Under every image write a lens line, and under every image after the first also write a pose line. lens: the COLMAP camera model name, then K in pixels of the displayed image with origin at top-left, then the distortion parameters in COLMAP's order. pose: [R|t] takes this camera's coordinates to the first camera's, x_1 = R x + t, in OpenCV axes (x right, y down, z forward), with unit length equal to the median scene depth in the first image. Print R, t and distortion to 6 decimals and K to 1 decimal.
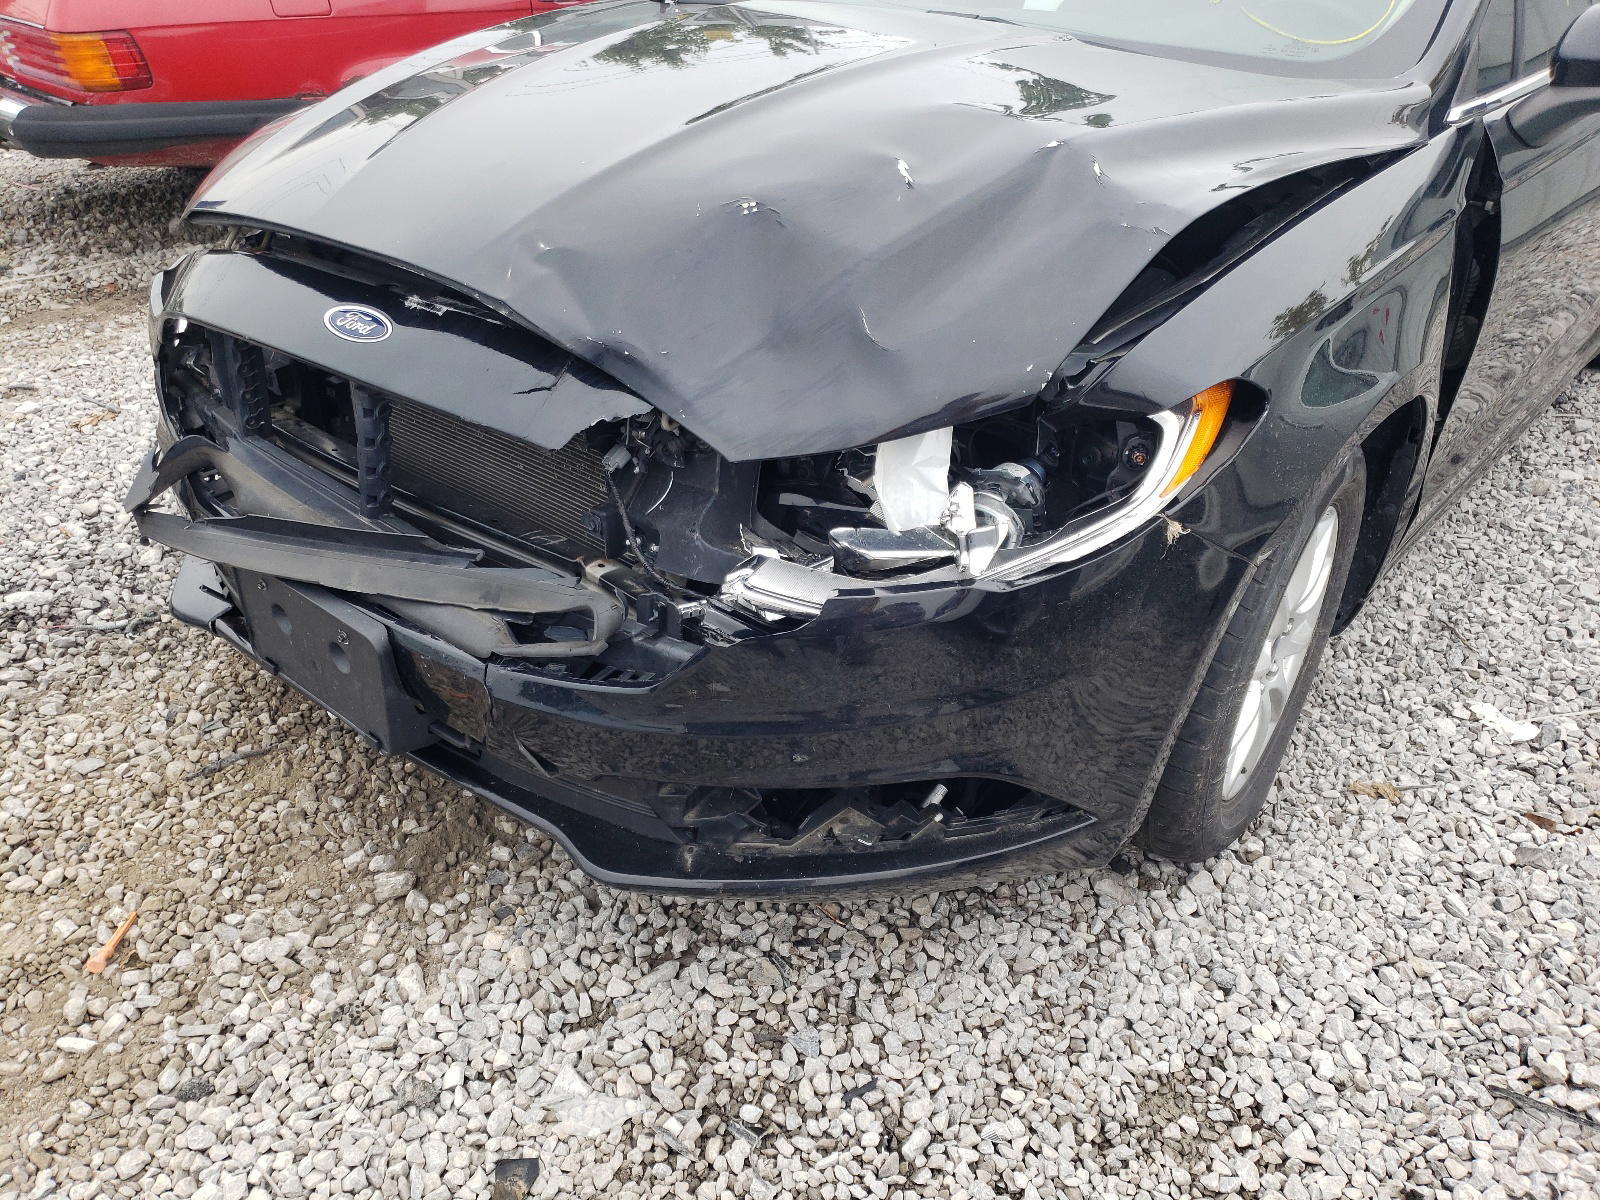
lens RADIAL K [[1265.6, 0, 800.0], [0, 1265.6, 600.0], [0, 0, 1]] dist [0.000008, 0.032640]
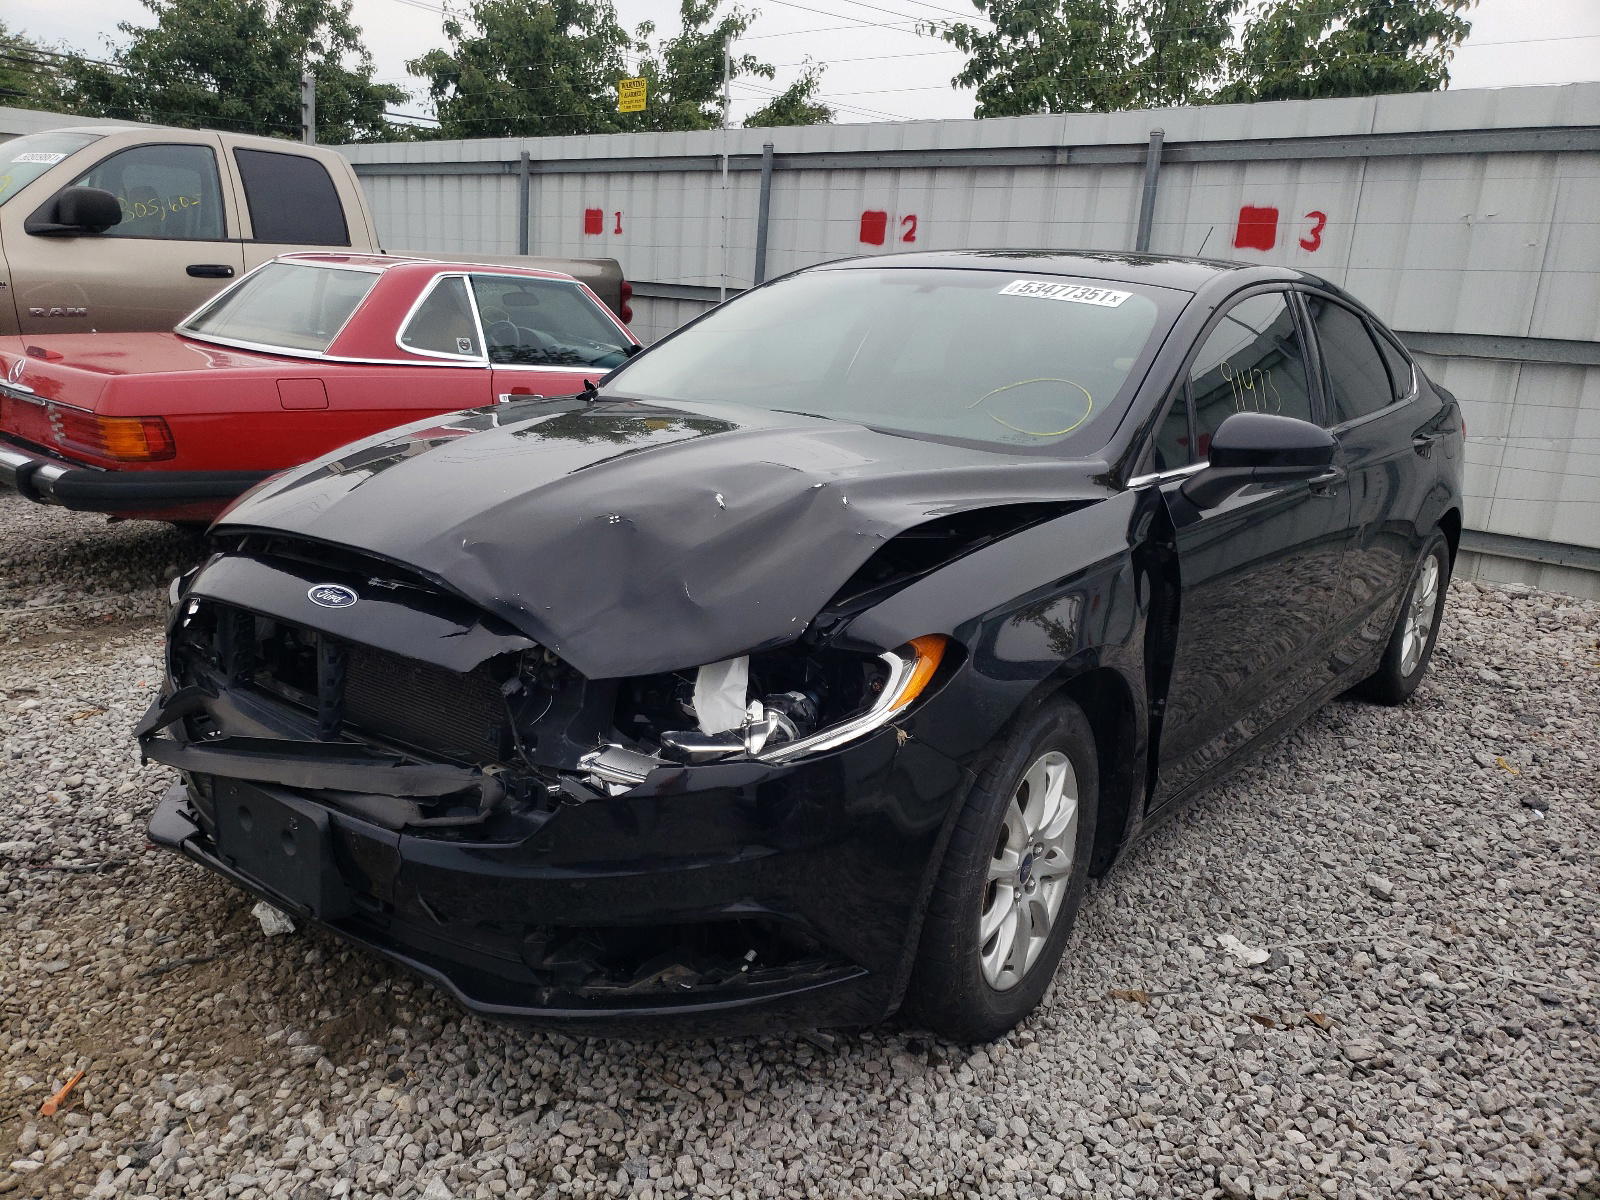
lens RADIAL K [[1265.6, 0, 800.0], [0, 1265.6, 600.0], [0, 0, 1]] dist [0.000008, 0.032640]
pose [[0.999139, 0.016465, 0.038089, 0.096165], [-0.004538, 0.955759, -0.294116, 0.167933], [-0.041247, 0.293690, 0.955011, -0.302211]]
